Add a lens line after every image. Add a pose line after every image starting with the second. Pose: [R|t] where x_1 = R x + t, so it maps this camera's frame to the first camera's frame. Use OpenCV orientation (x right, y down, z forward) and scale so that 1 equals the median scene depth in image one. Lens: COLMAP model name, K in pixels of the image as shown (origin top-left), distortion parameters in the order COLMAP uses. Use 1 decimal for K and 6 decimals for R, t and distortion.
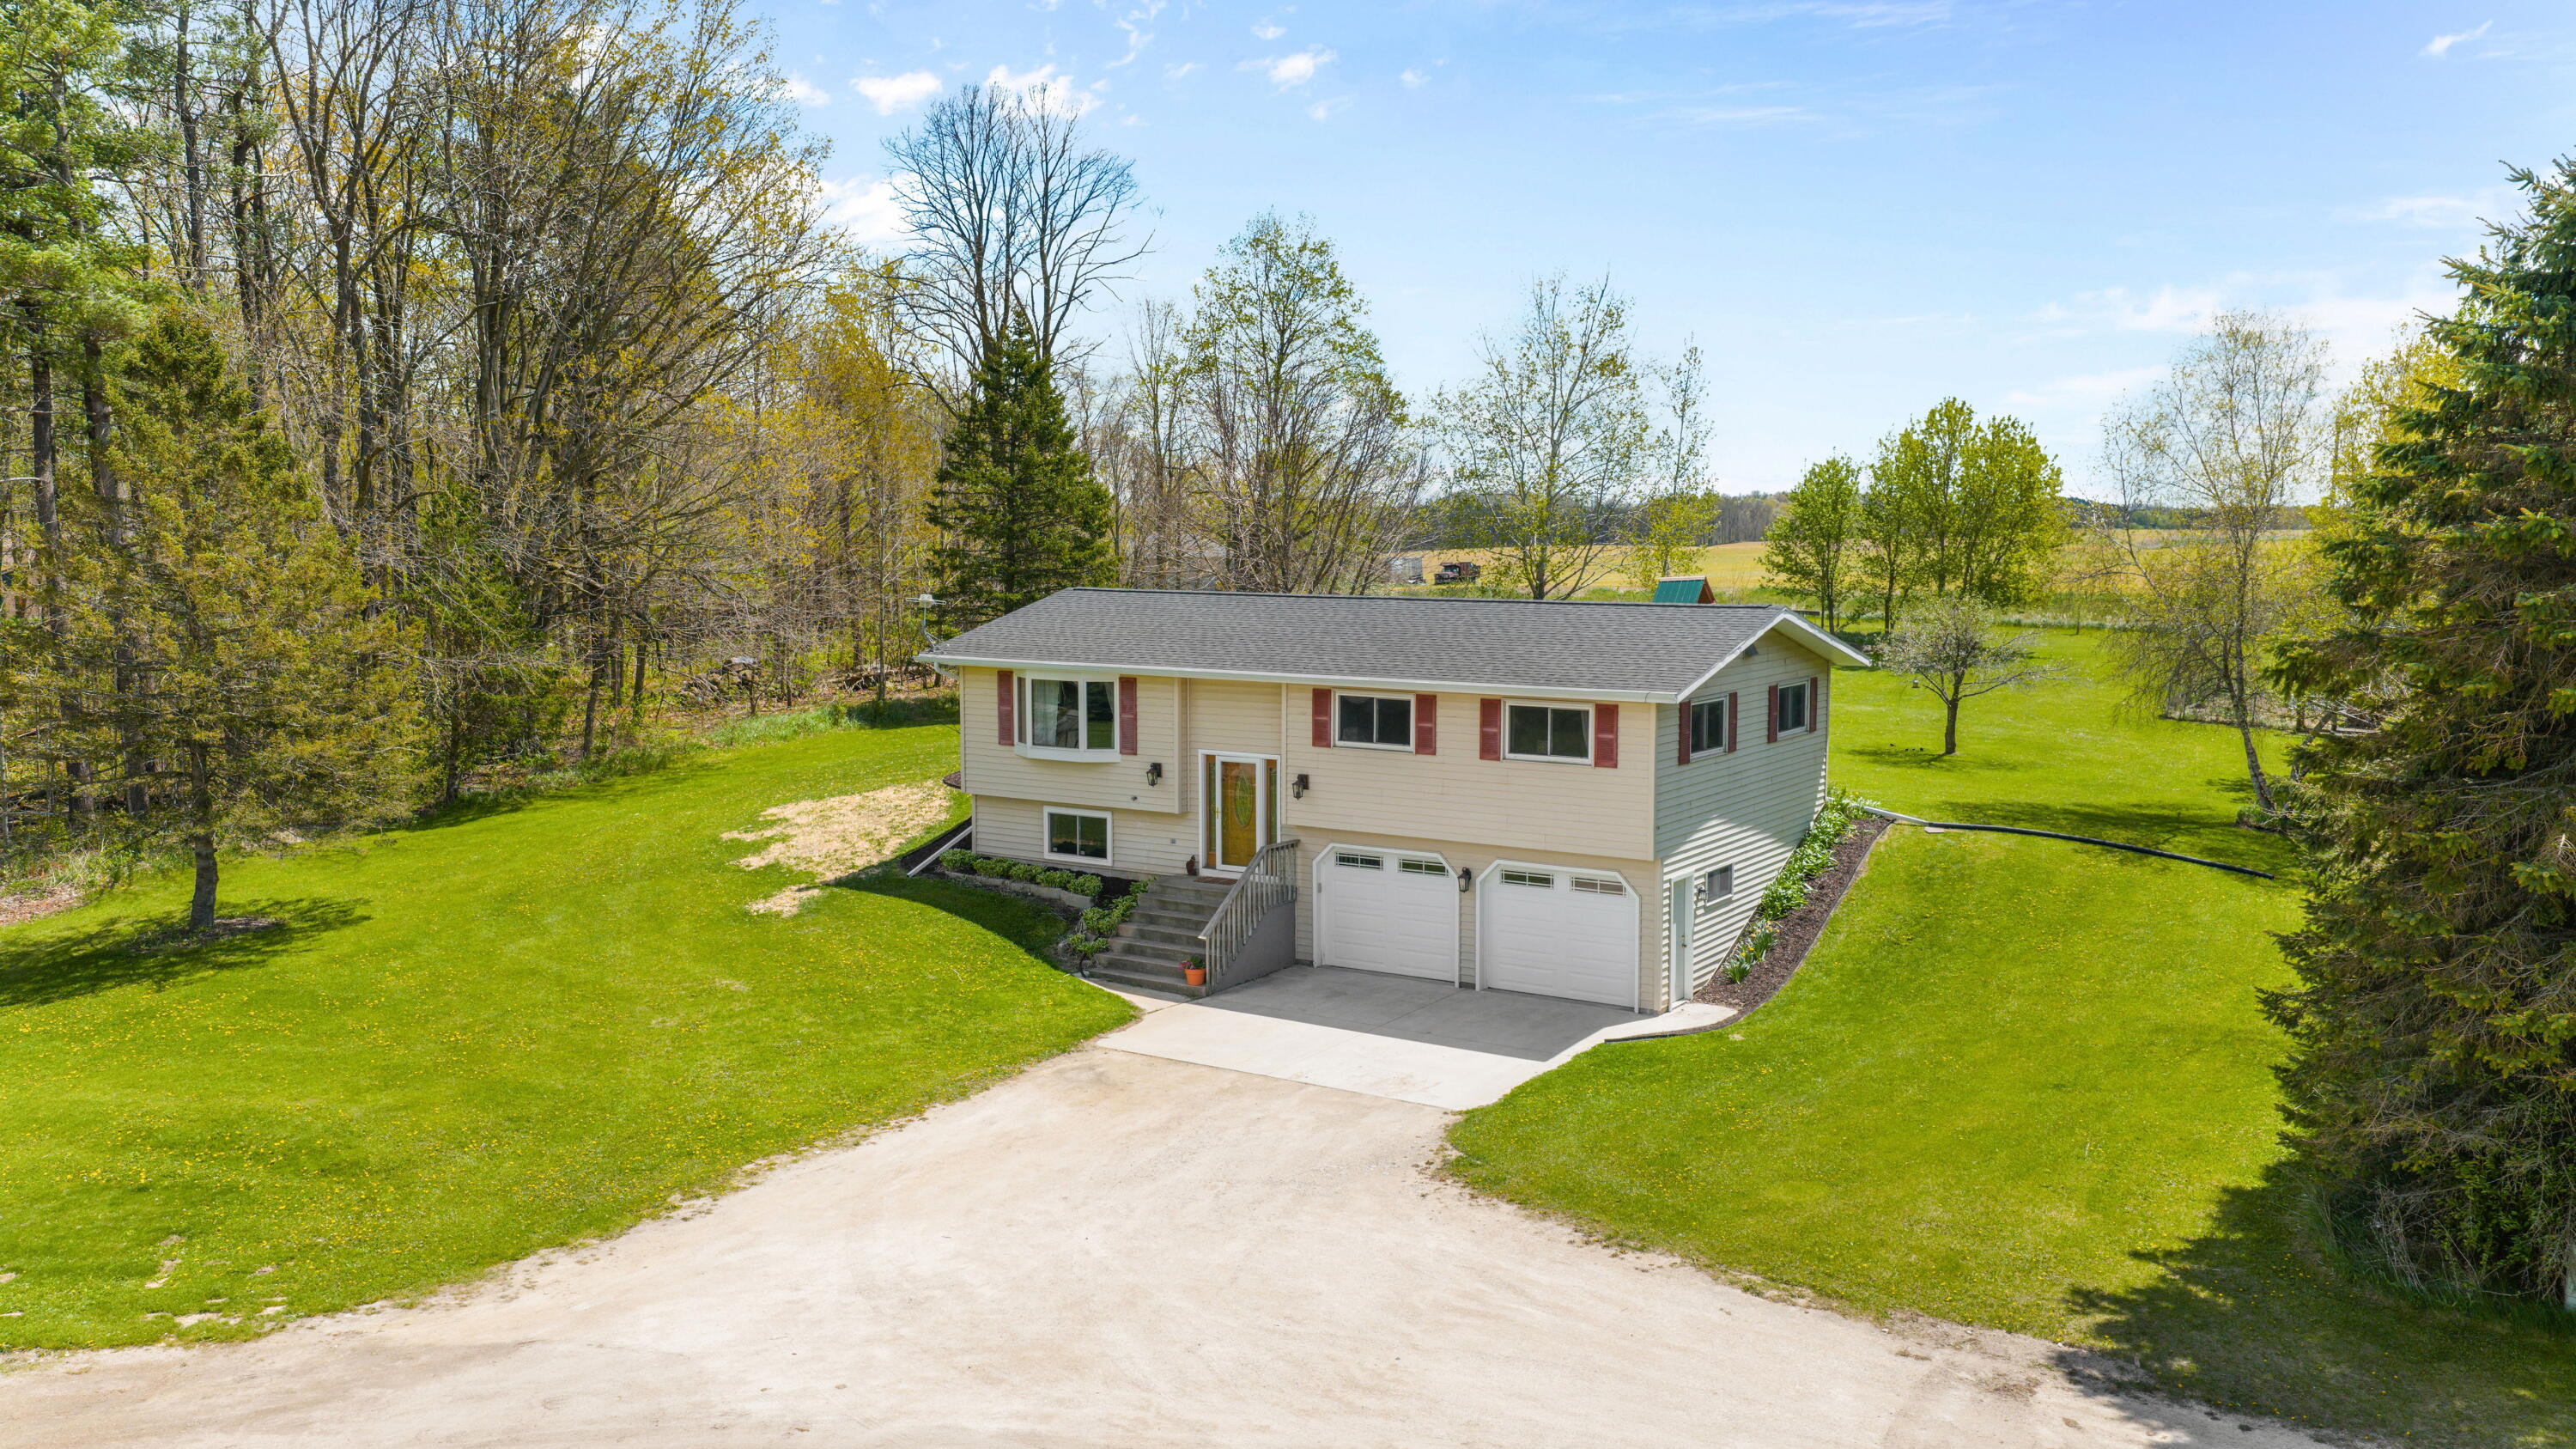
lens RADIAL K [[2107.4, 0, 1293.6], [0, 2107.4, 730.7], [0, 0, 1]] dist [0.052621, -0.055631]
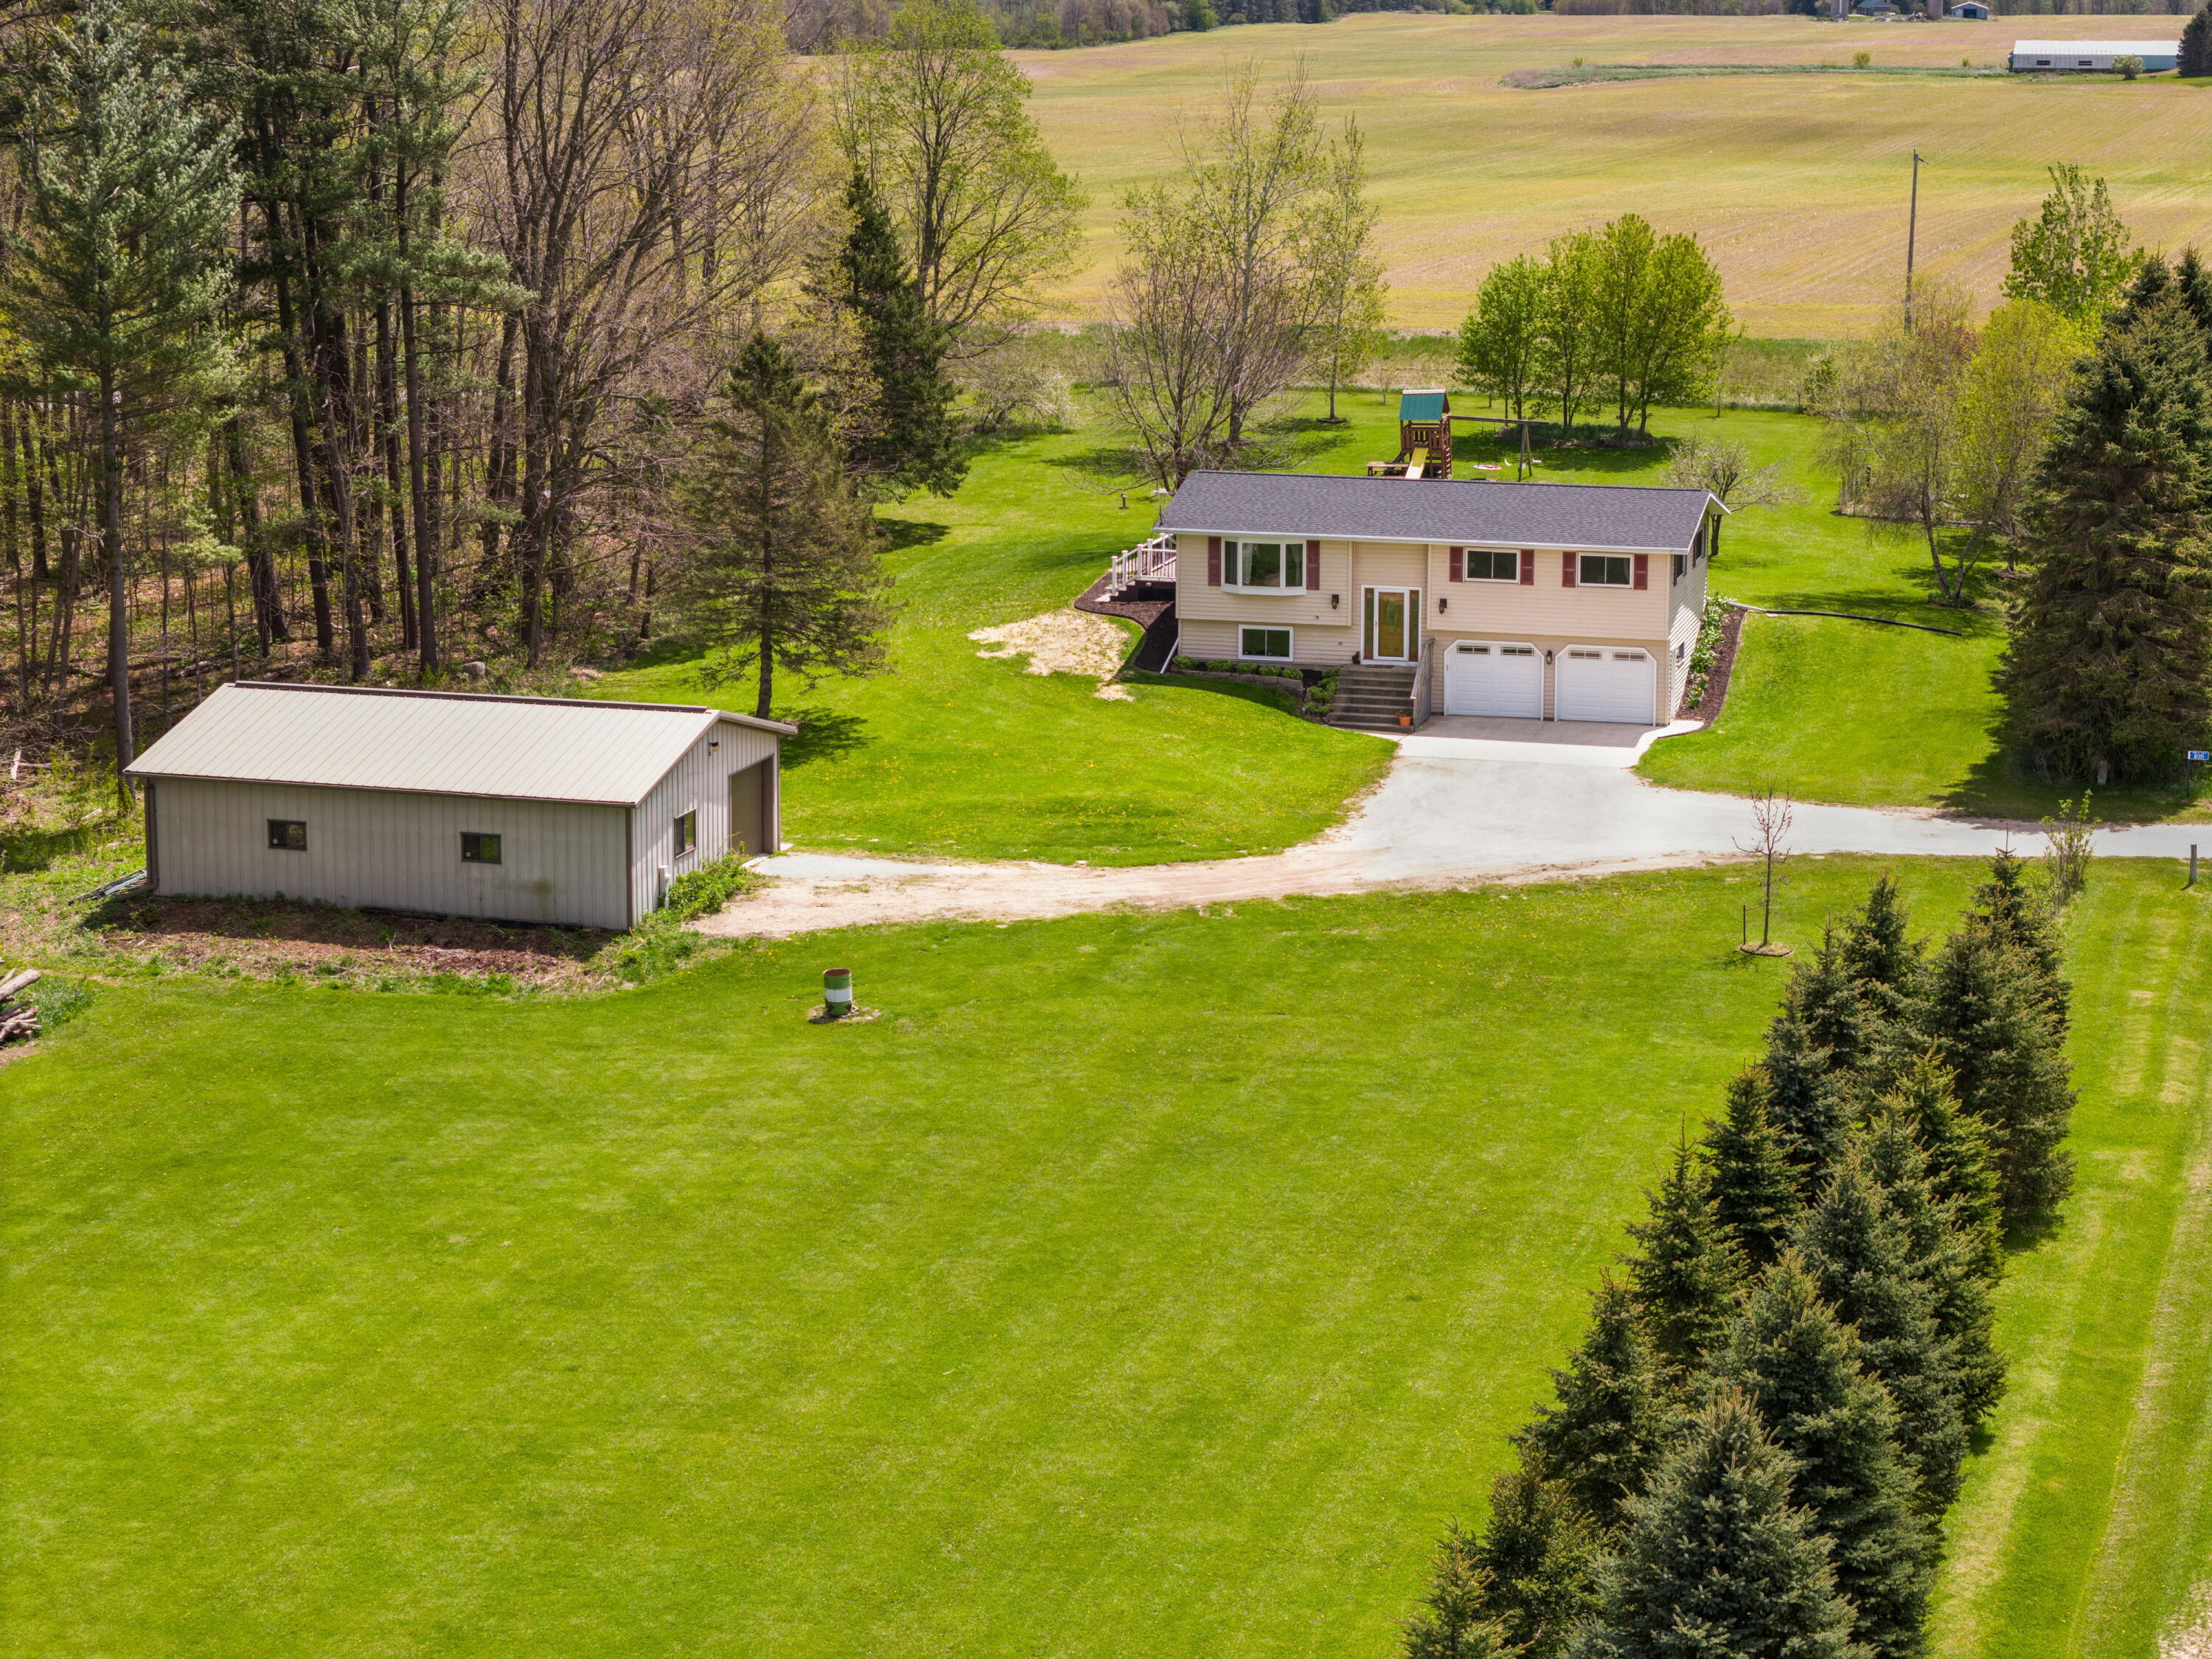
lens RADIAL K [[4466.5, 0, 1103.0], [0, 4466.5, 830.6], [0, 0, 1]] dist [-0.115109, 0.000000]
pose [[0.953781, -0.058710, 0.294711, -1.297914], [0.030400, 0.994549, 0.099740, -0.156532], [-0.298960, -0.086171, 0.950367, -2.274575]]
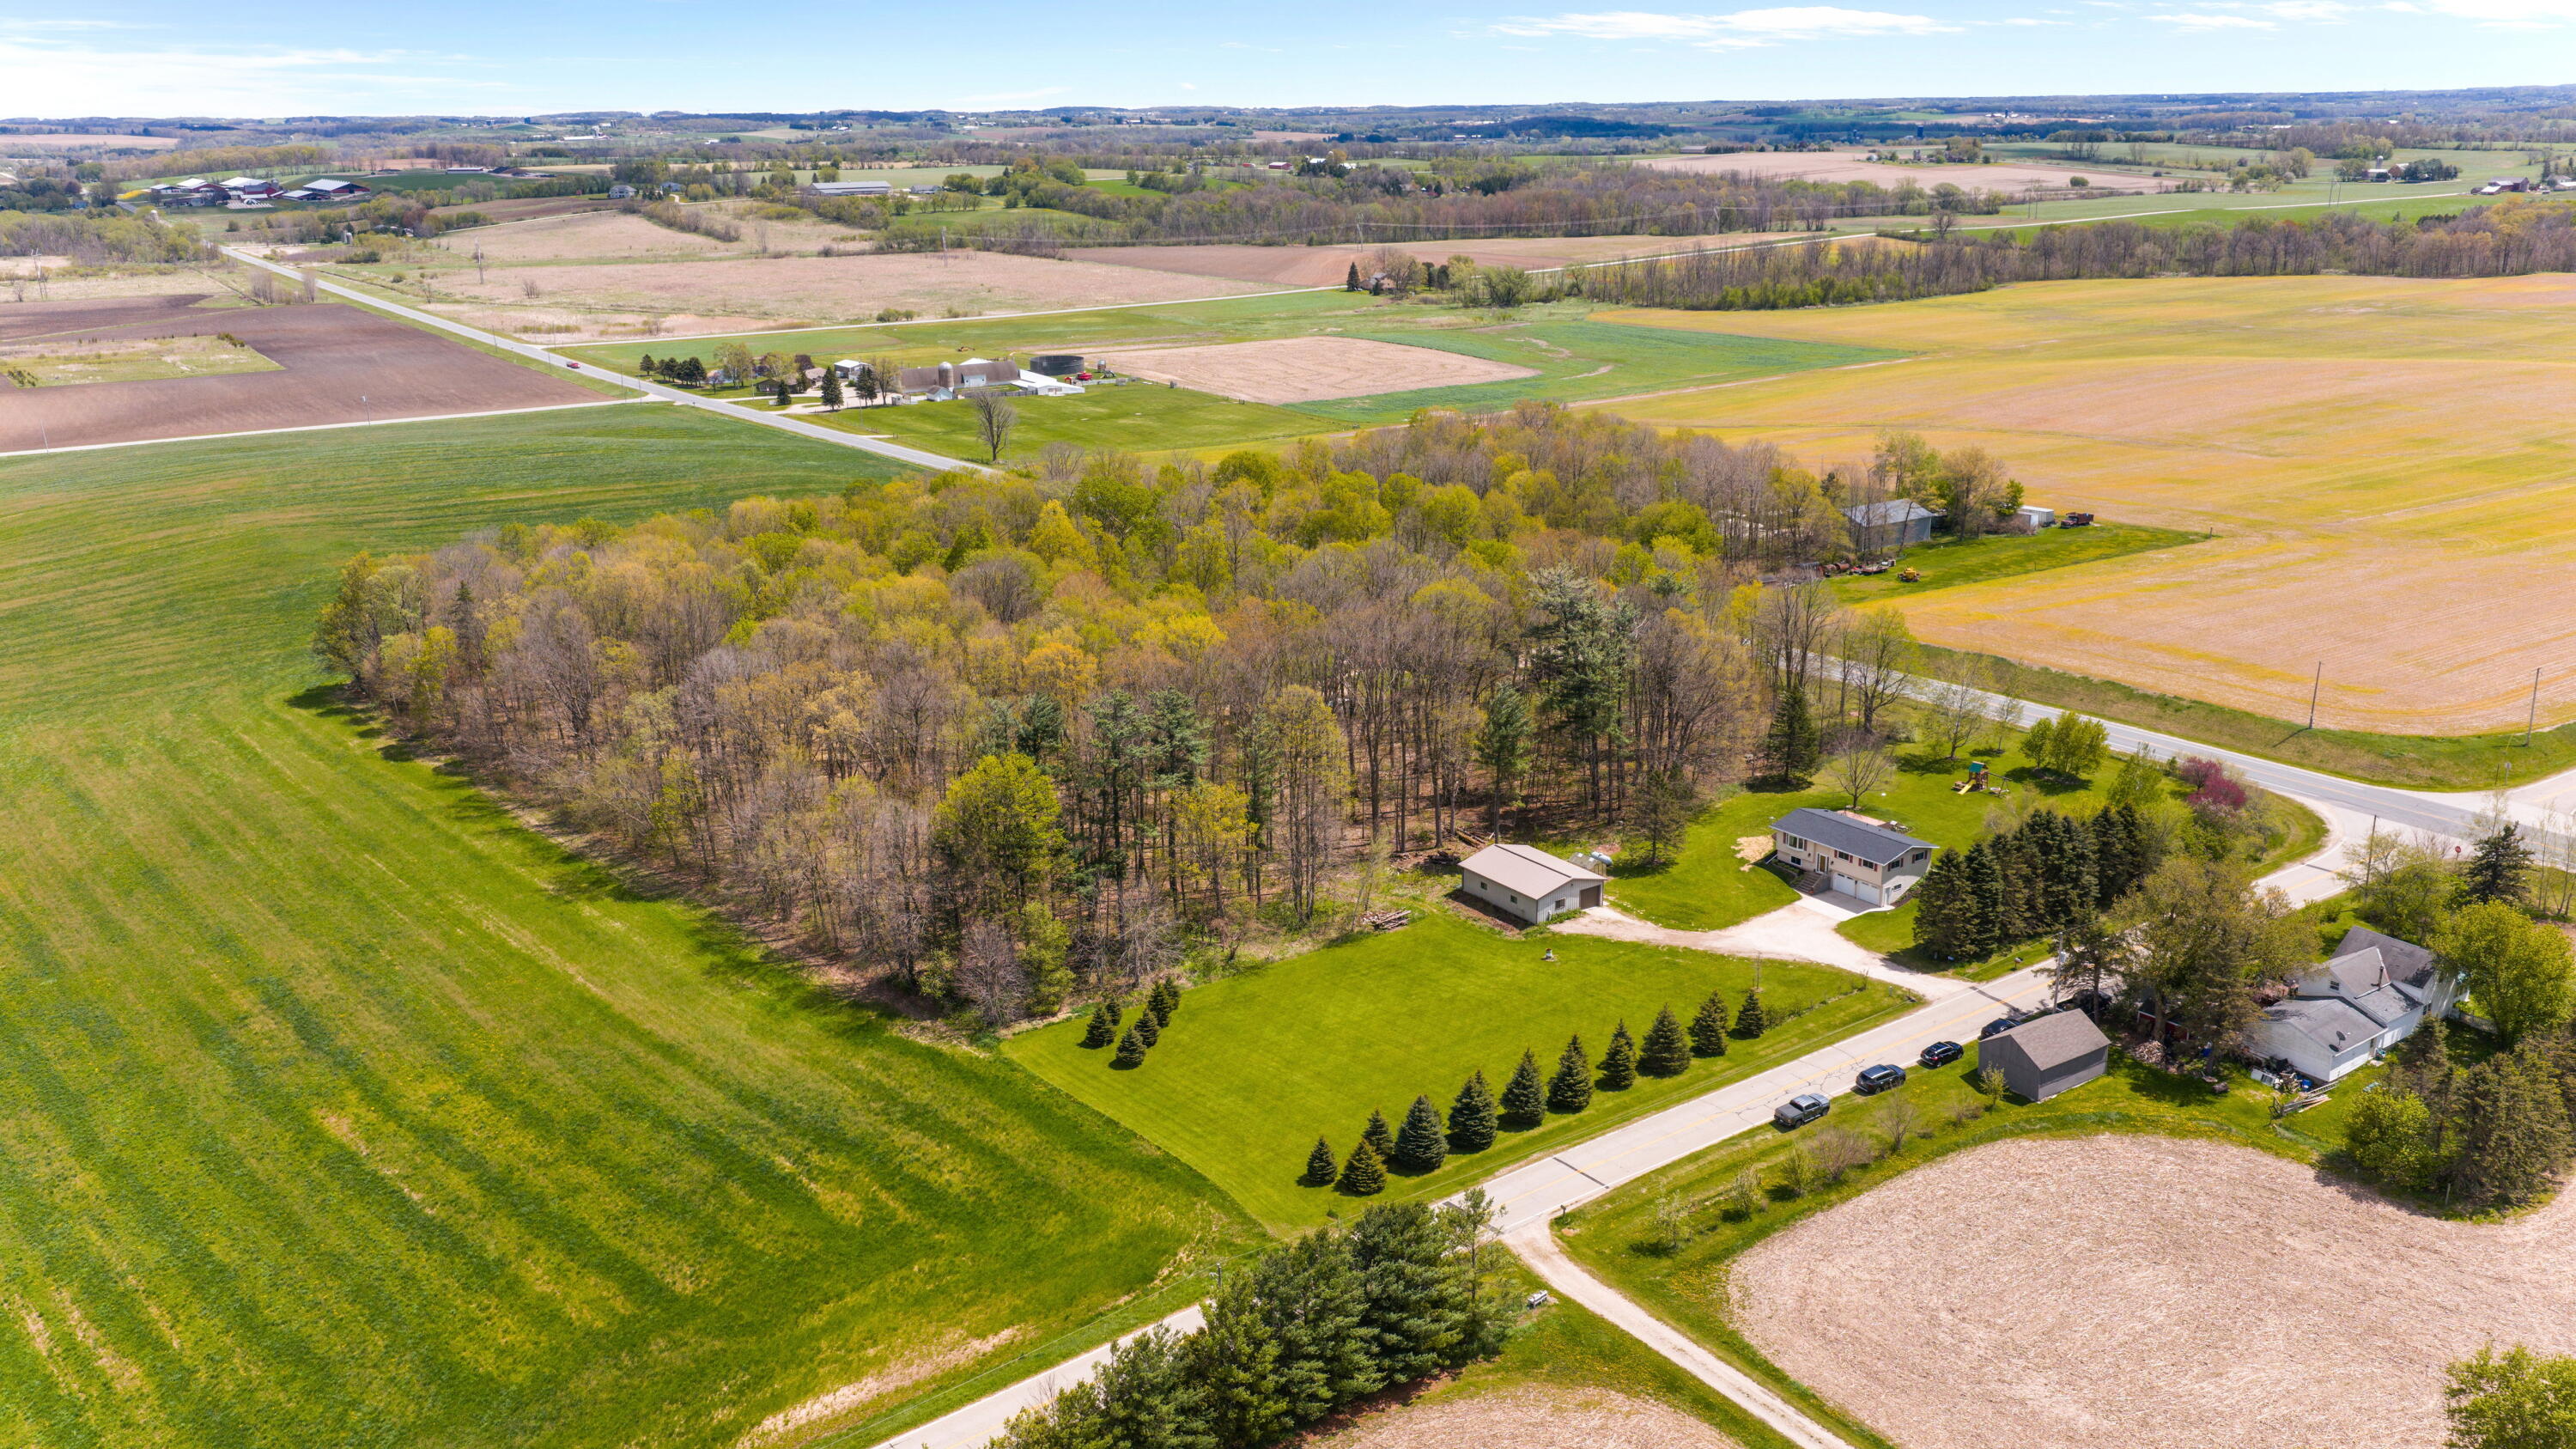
lens RADIAL K [[2107.4, 0, 1270.7], [0, 2107.4, 734.9], [0, 0, 1]] dist [0.052621, -0.055631]
pose [[0.931792, 0.092065, -0.351123, 0.625324], [-0.022081, 0.979886, 0.198333, -1.566459], [0.362320, -0.177052, 0.915083, -5.328810]]
